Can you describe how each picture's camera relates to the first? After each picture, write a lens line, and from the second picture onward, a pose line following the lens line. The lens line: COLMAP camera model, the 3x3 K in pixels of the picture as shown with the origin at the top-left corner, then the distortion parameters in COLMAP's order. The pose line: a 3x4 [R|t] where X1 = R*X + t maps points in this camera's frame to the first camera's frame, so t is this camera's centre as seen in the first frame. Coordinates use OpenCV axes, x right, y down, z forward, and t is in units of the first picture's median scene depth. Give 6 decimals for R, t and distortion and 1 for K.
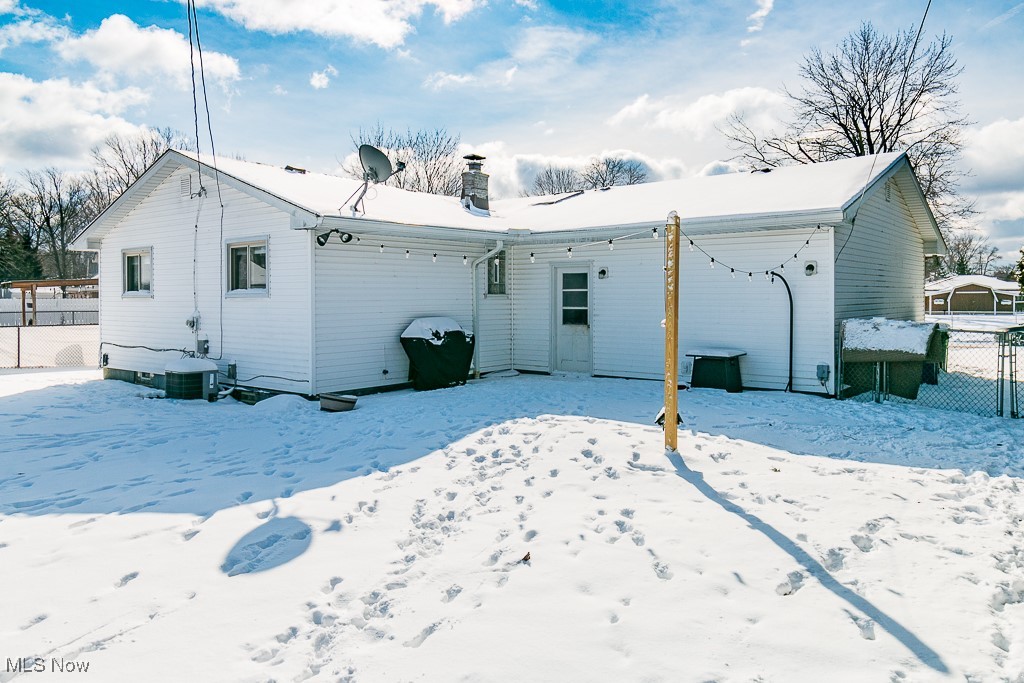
lens RADIAL K [[732.7, 0, 519.7], [0, 732.7, 338.6], [0, 0, 1]] dist [0.000799, 0.004883]
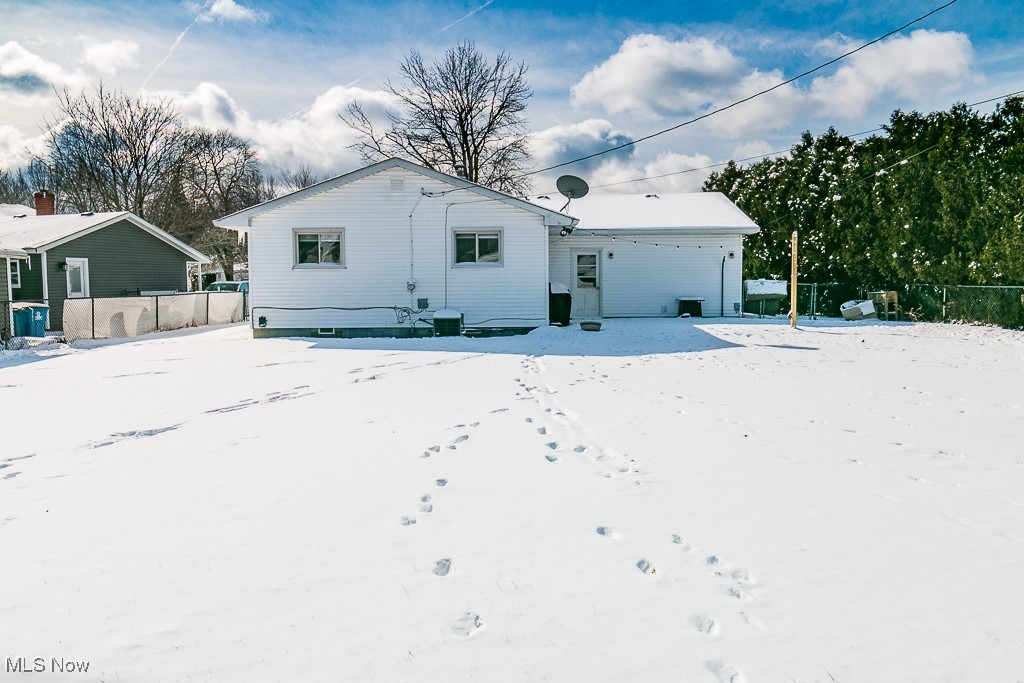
lens RADIAL K [[860.1, 0, 497.9], [0, 860.1, 359.6], [0, 0, 1]] dist [0.003041, -0.001459]
pose [[0.763469, -0.060369, 0.643017, -1.446096], [0.038683, 0.998109, 0.047777, 0.047035], [-0.644685, -0.011603, 0.764360, -0.355505]]
